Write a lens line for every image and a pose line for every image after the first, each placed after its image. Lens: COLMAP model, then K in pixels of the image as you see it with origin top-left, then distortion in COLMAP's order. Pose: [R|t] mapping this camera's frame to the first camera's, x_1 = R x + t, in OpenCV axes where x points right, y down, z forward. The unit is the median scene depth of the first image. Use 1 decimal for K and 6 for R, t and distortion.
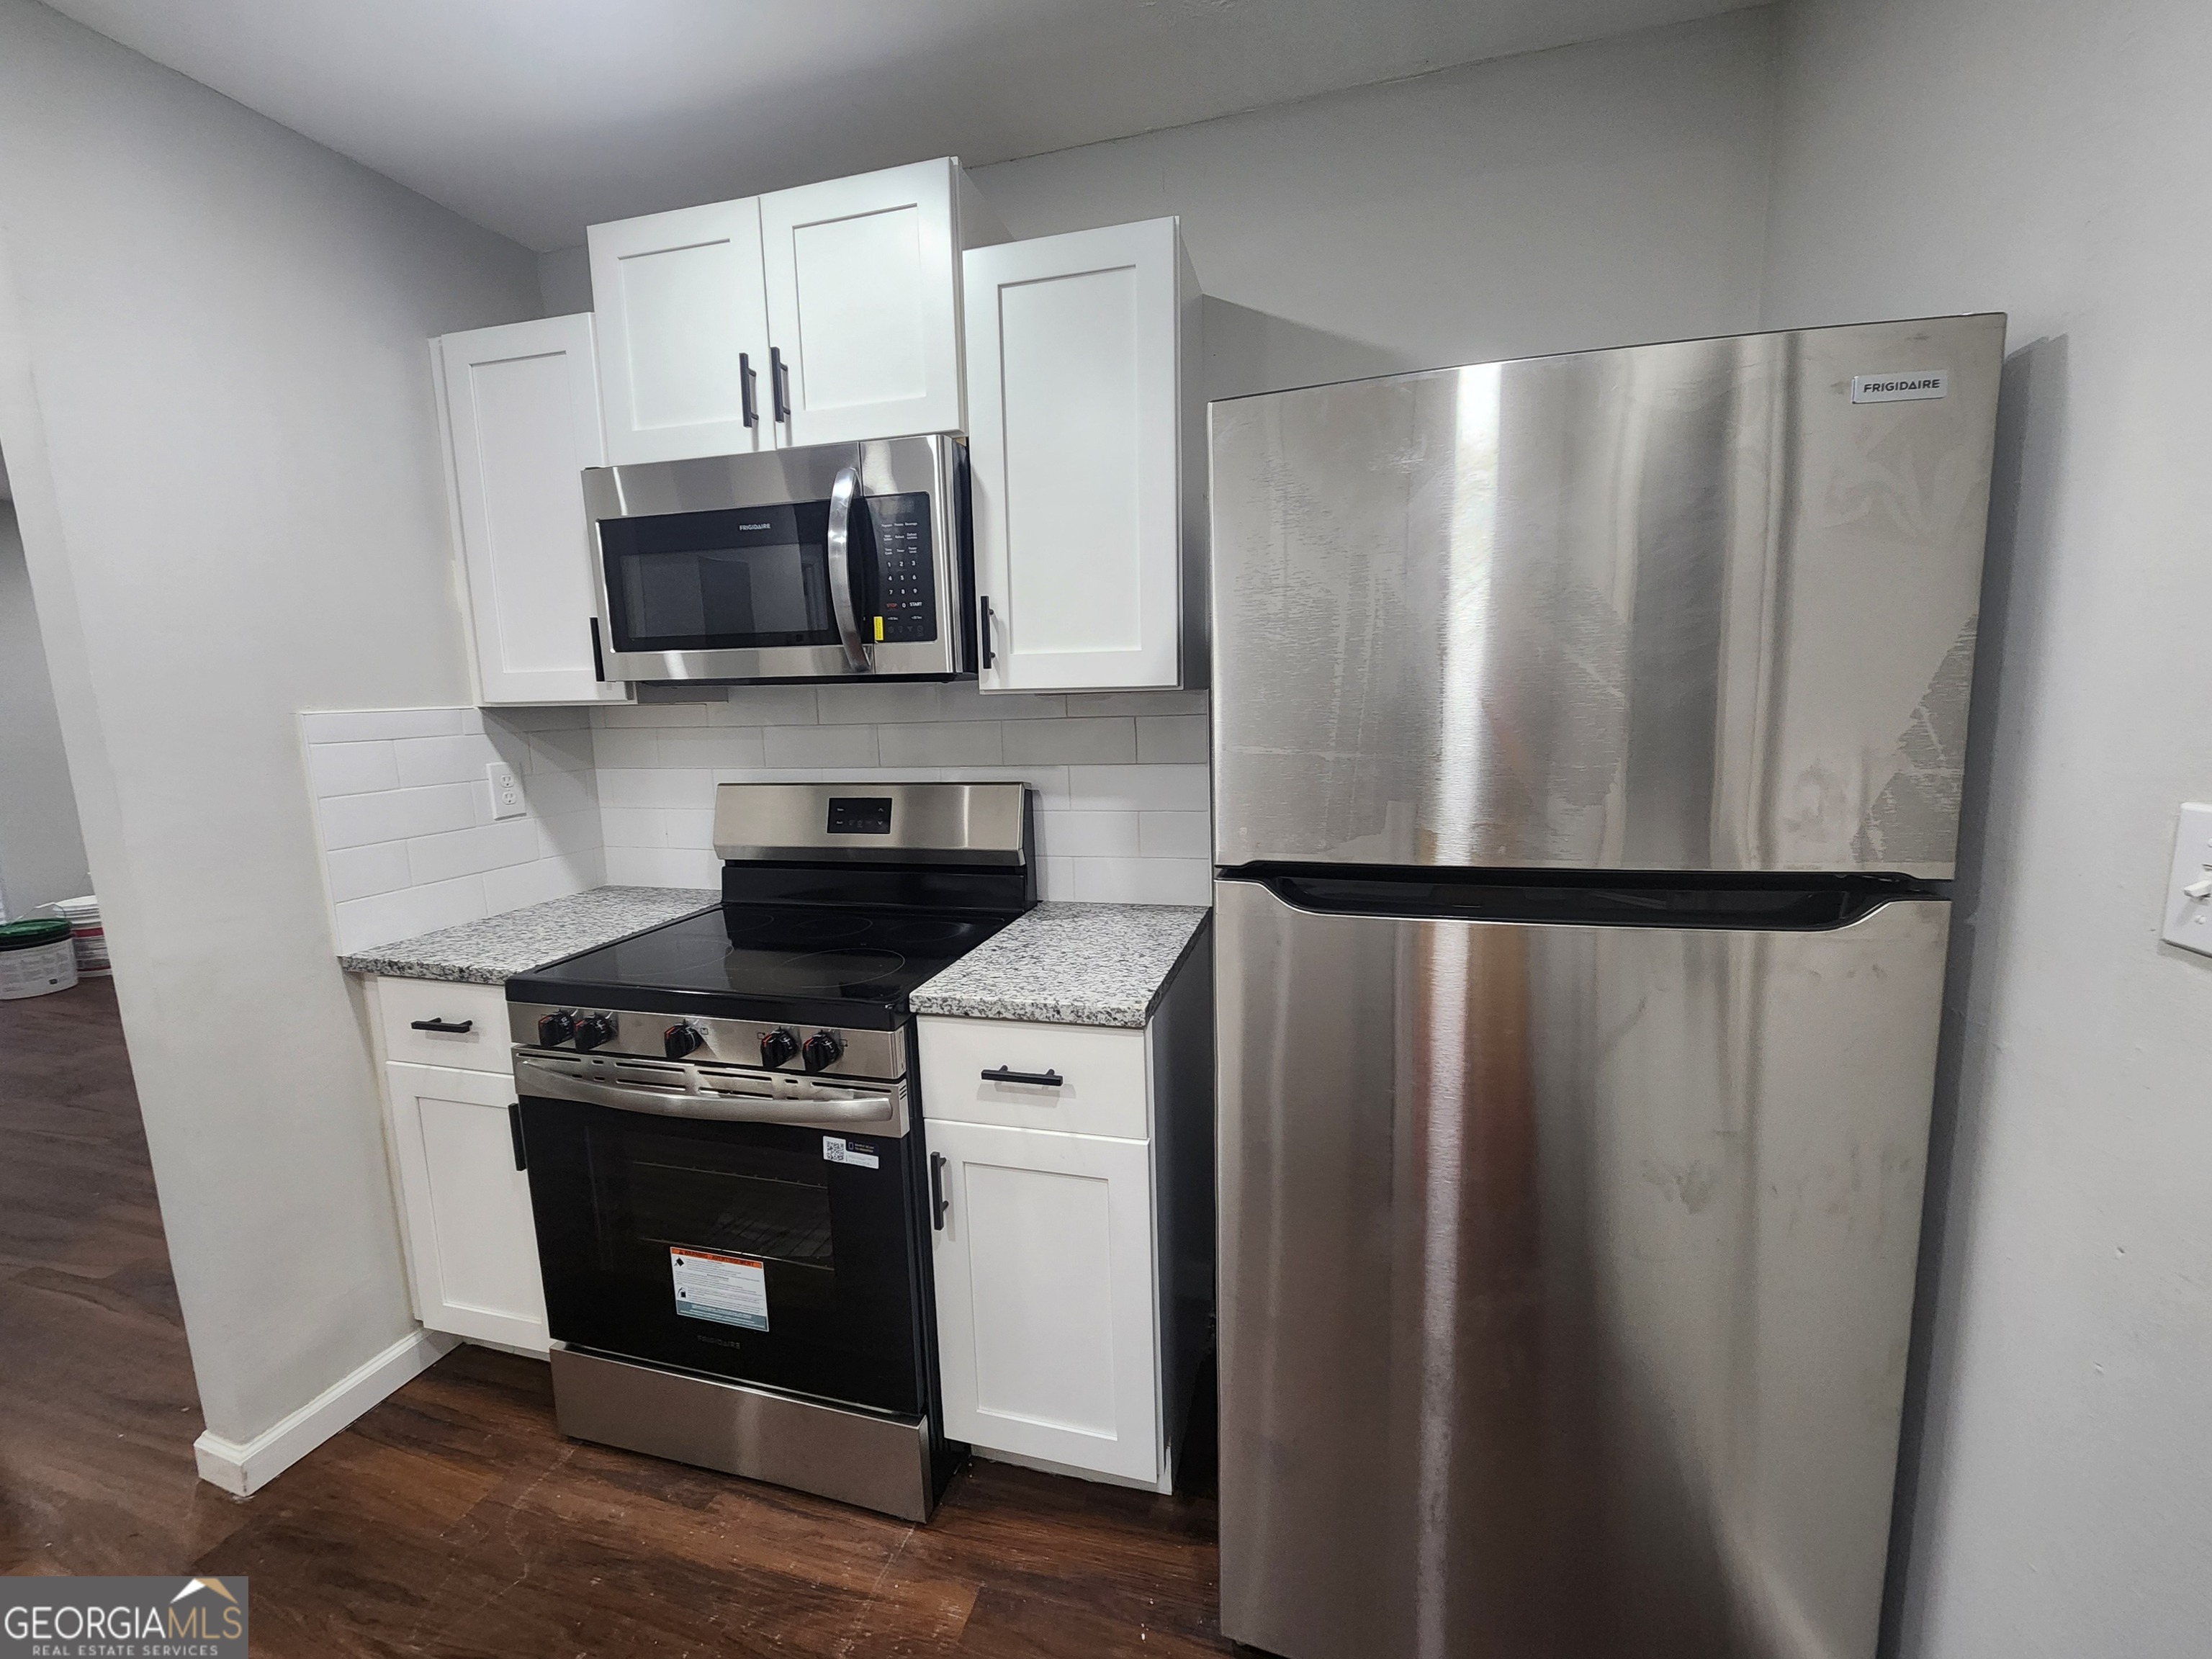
lens RADIAL K [[887.5, 0, 1108.0], [0, 887.5, 820.5], [0, 0, 1]] dist [-0.001579, -0.000138]
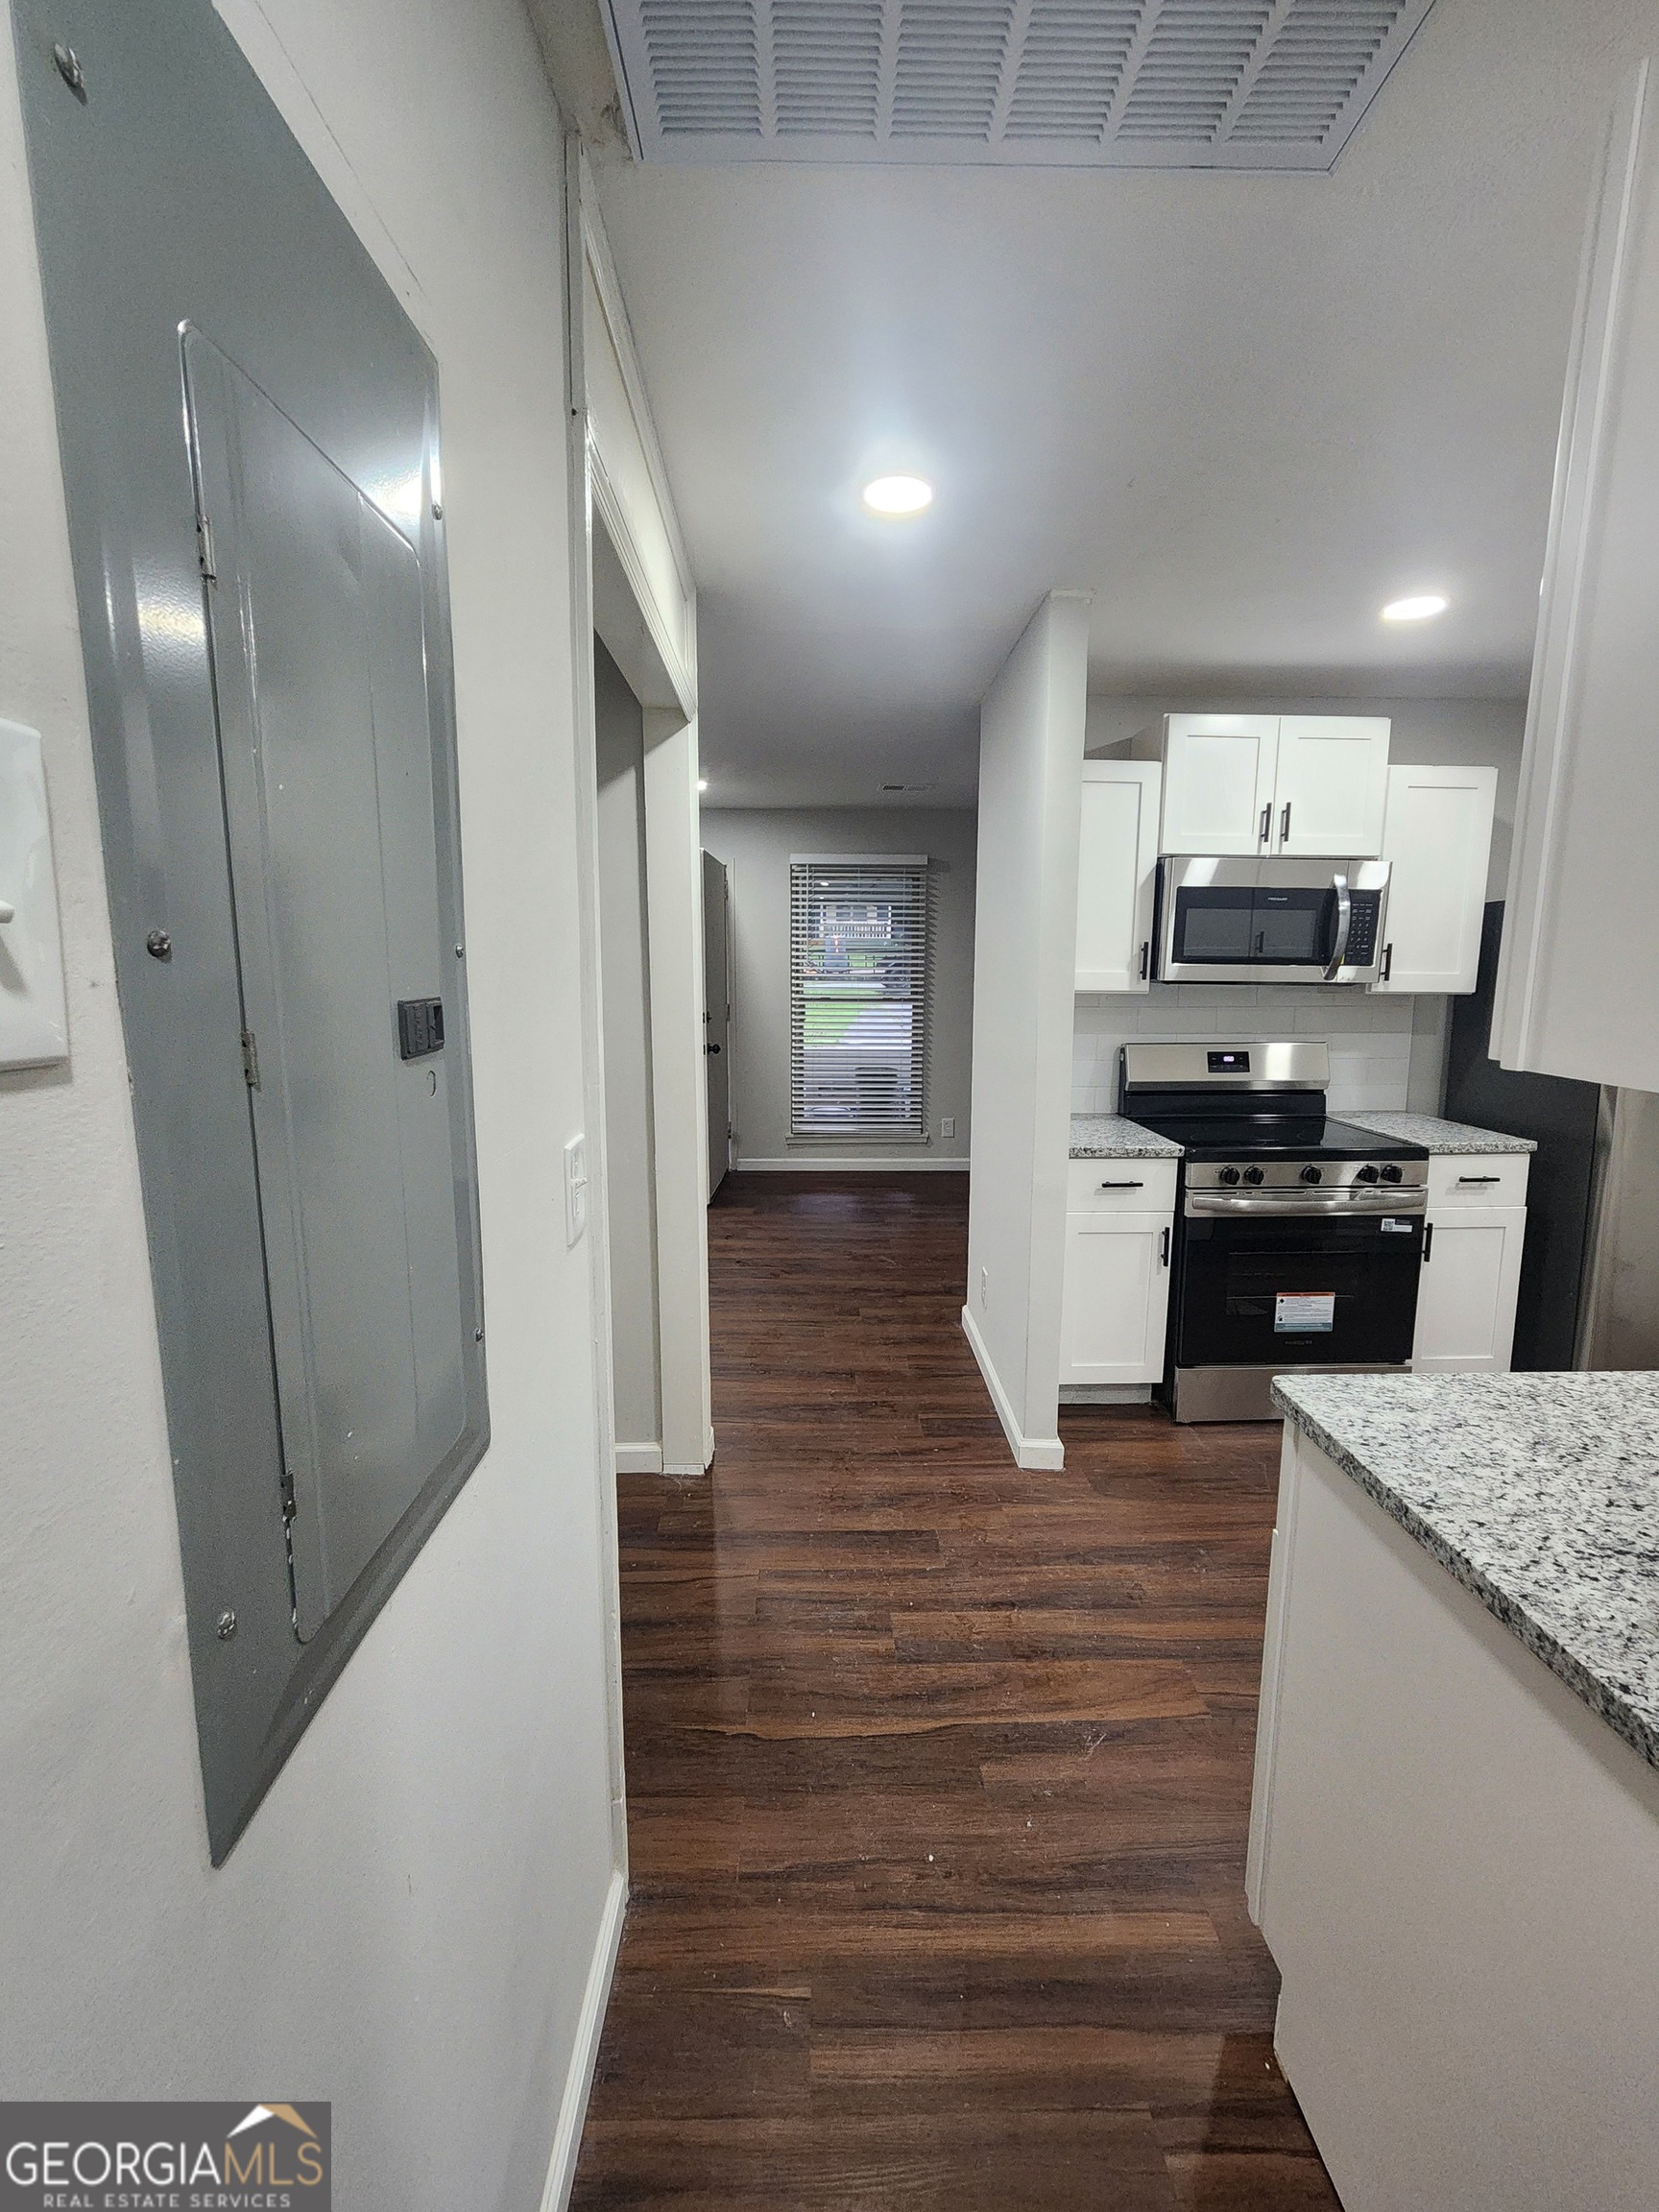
lens RADIAL K [[889.9, 0, 831.7], [0, 889.9, 1097.0], [0, 0, 1]] dist [0.011701, -0.006825]
pose [[0.952997, -0.016960, 0.302504, -1.919180], [0.016991, 0.999852, 0.002529, 0.054683], [-0.302502, 0.002730, 0.953145, -0.480850]]
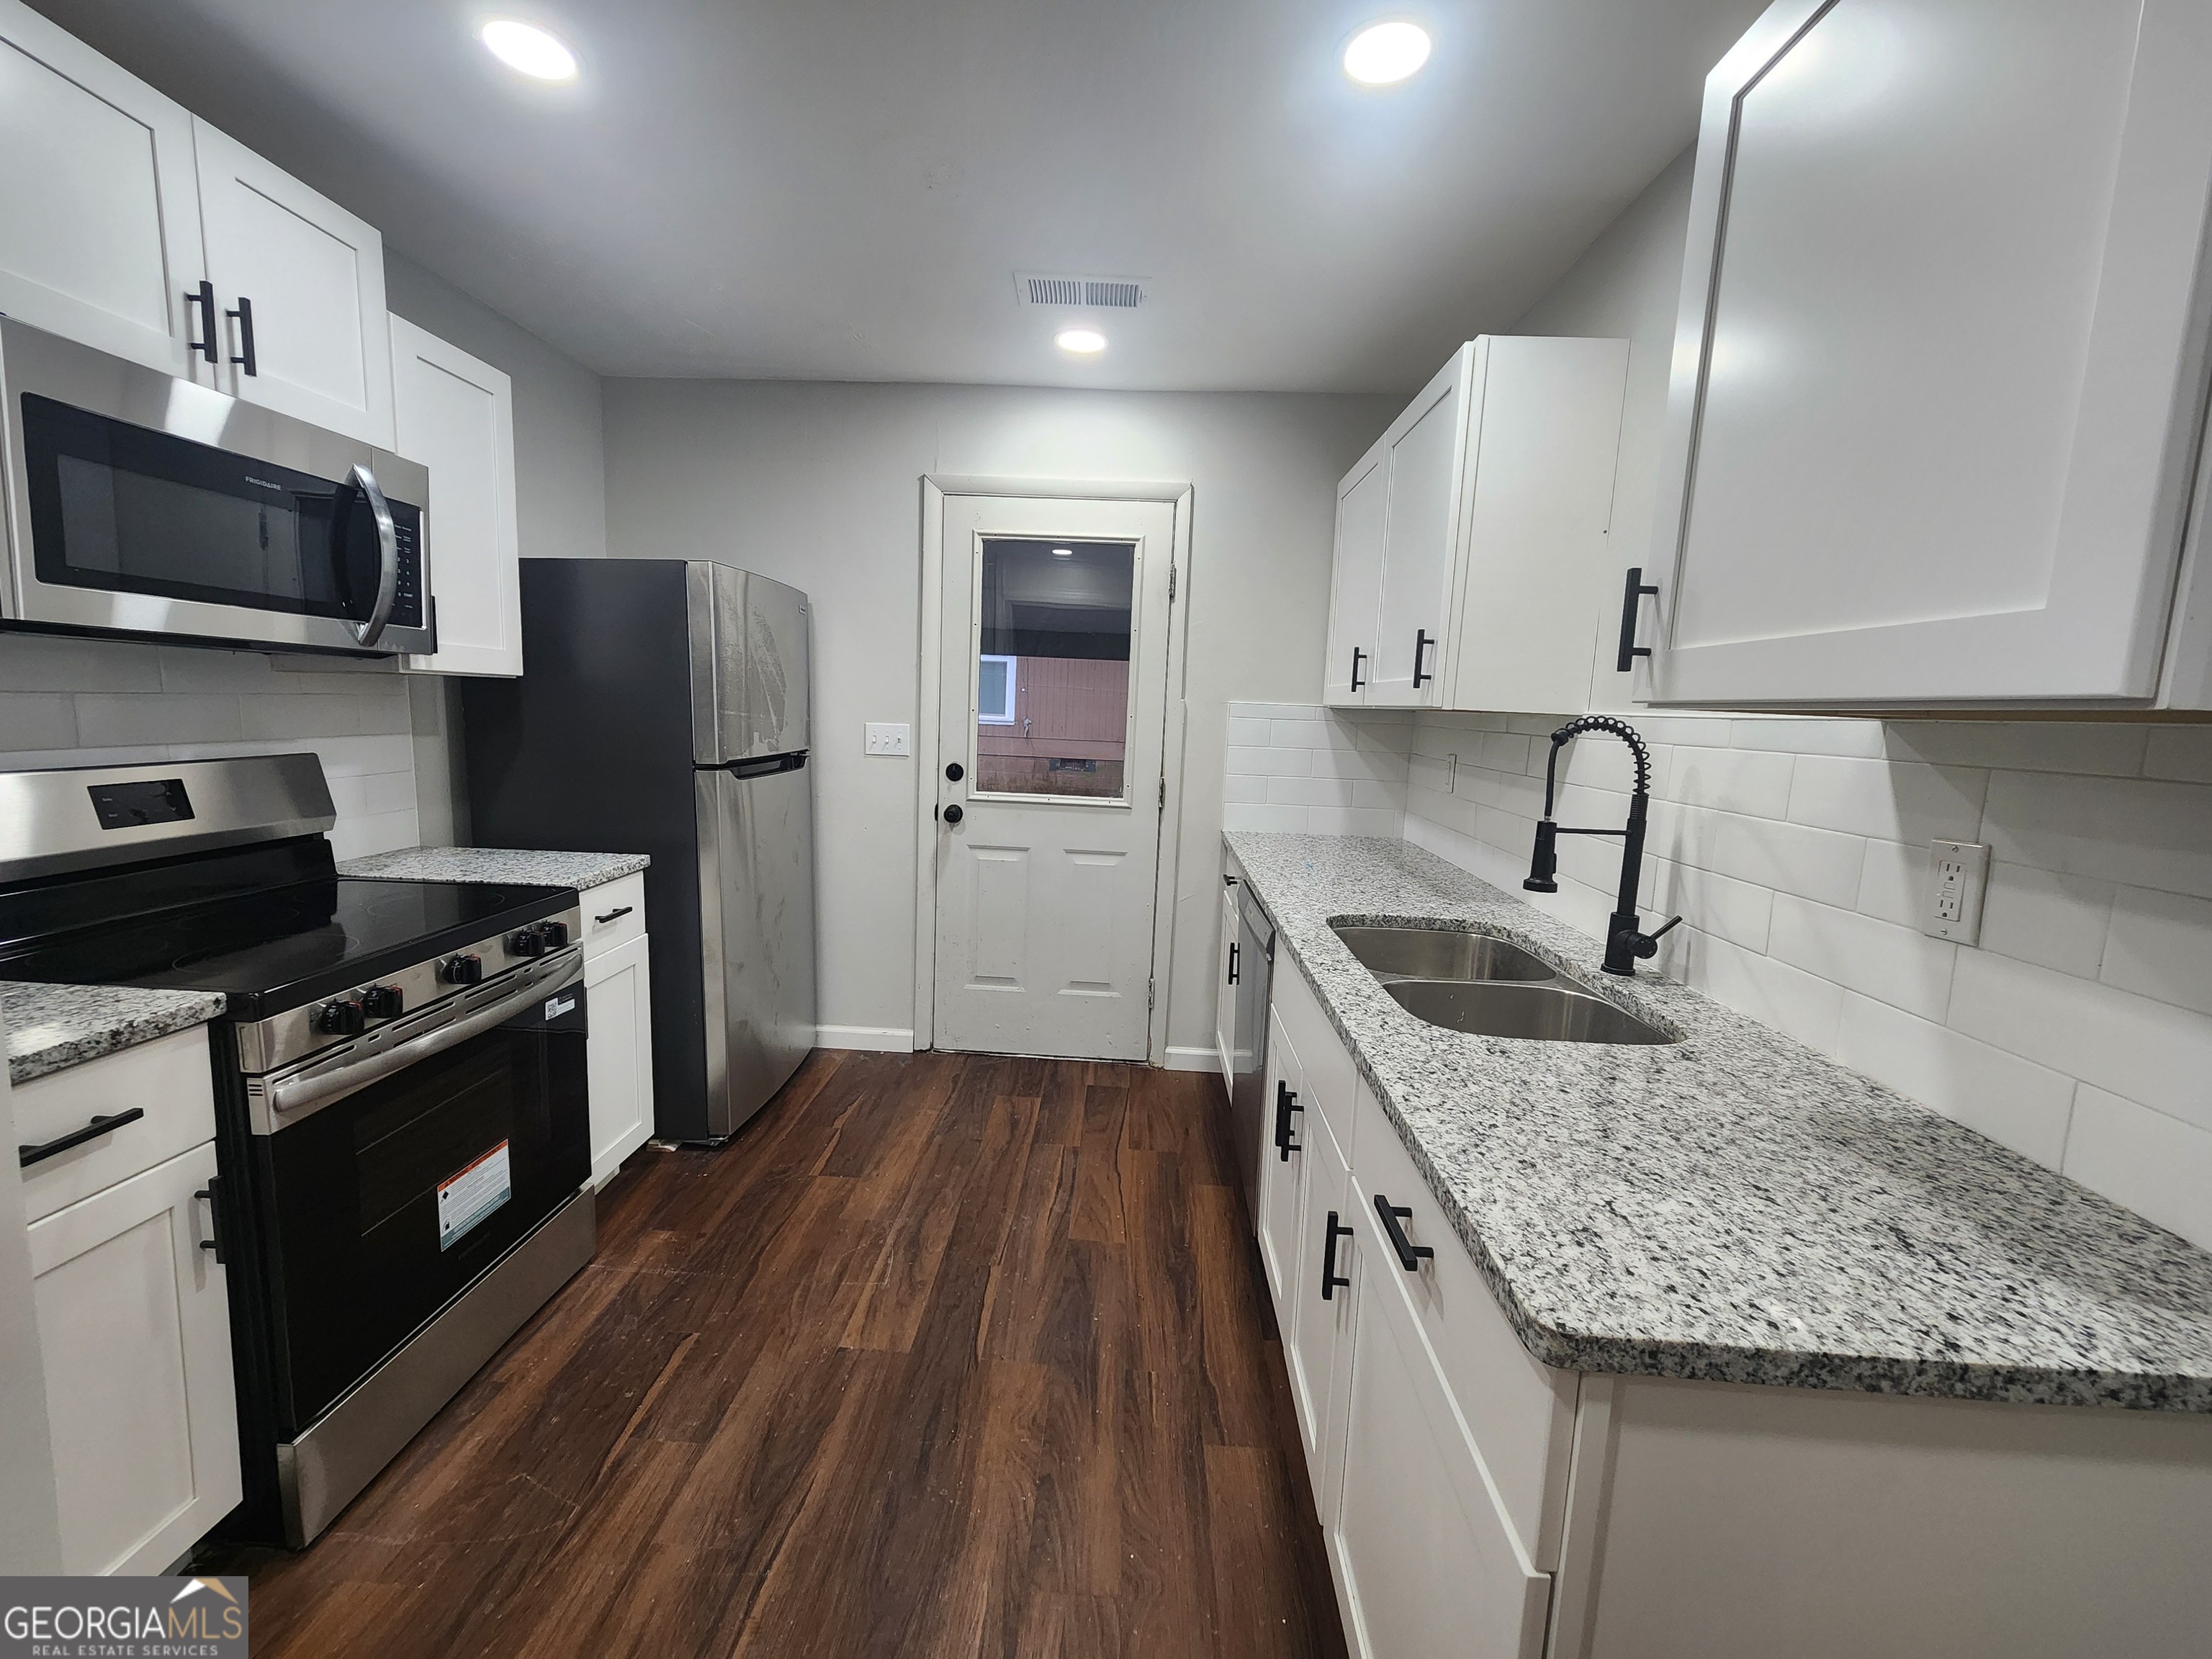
lens RADIAL K [[889.9, 0, 1105.4], [0, 889.9, 813.1], [0, 0, 1]] dist [0.011701, -0.006825]
pose [[-0.234171, -0.098002, 0.967243, -1.657563], [0.106262, 0.986365, 0.125666, -0.007095], [-0.966371, 0.132208, -0.220565, 0.406550]]
